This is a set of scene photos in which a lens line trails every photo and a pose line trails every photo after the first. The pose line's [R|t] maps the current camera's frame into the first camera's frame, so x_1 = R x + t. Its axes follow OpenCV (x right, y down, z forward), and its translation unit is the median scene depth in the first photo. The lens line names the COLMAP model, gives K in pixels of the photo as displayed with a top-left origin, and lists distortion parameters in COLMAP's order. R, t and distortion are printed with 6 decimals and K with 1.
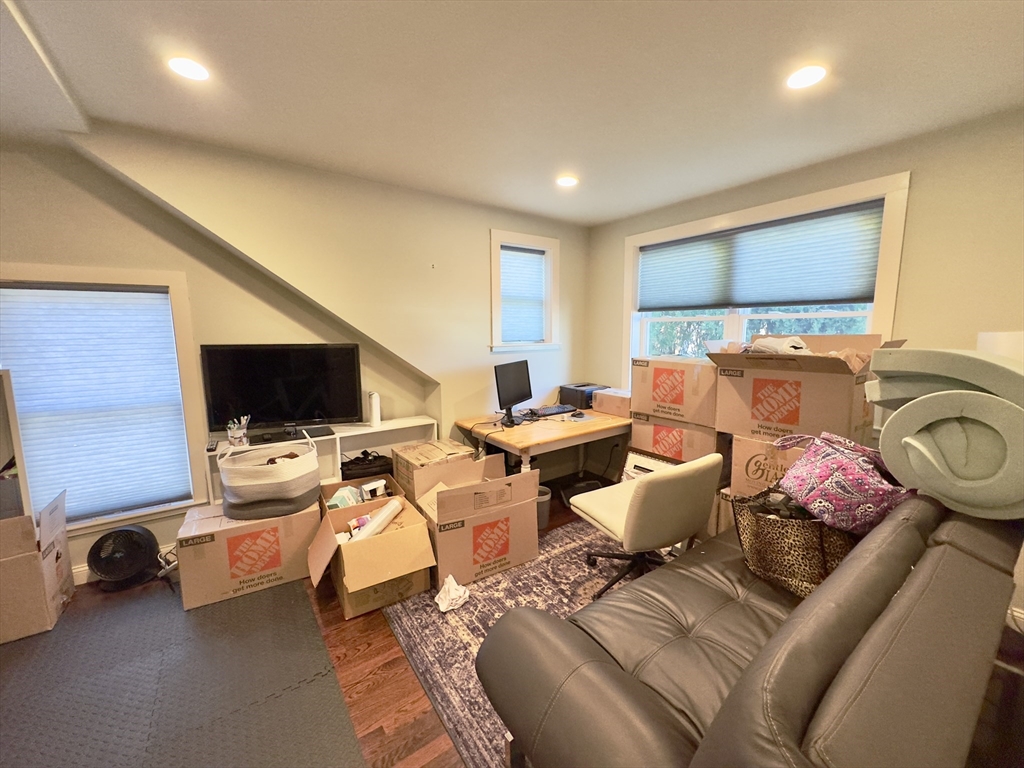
lens RADIAL K [[409.9, 0, 514.9], [0, 409.9, 384.1], [0, 0, 1]] dist [0.001034, -0.000199]
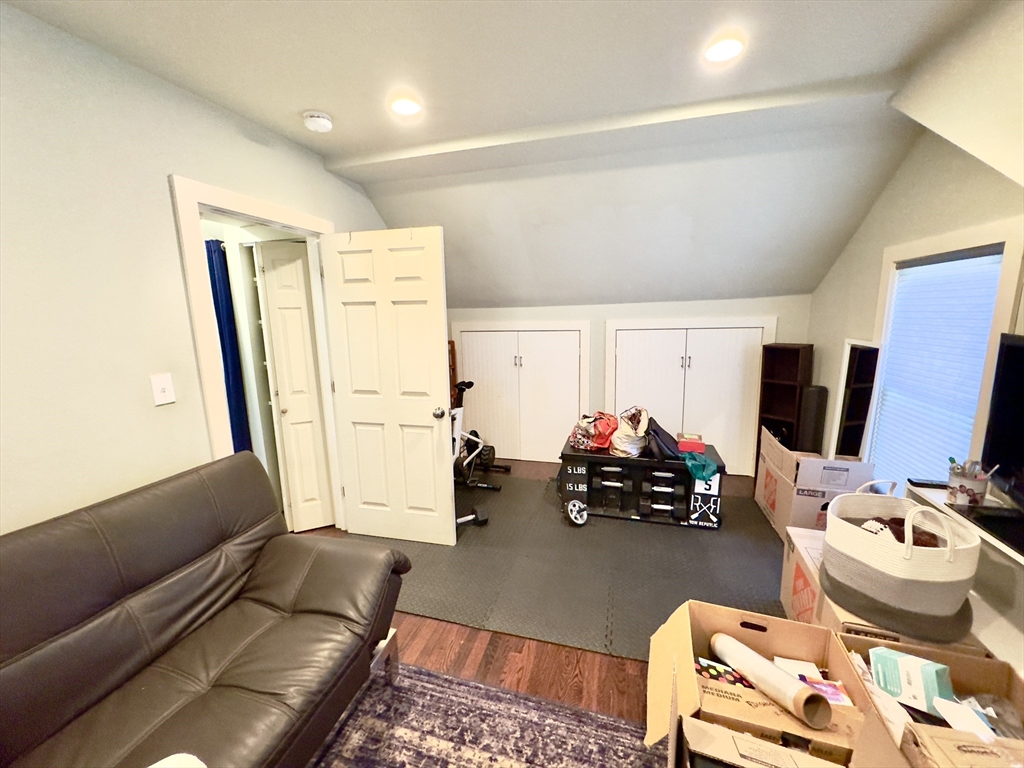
lens RADIAL K [[409.9, 0, 511.1], [0, 409.9, 383.3], [0, 0, 1]] dist [0.001034, -0.000199]
pose [[-0.781146, 0.131640, -0.610313, 0.306782], [-0.052681, 0.960137, 0.274522, -0.239314], [0.622122, 0.246594, -0.743072, 1.574260]]
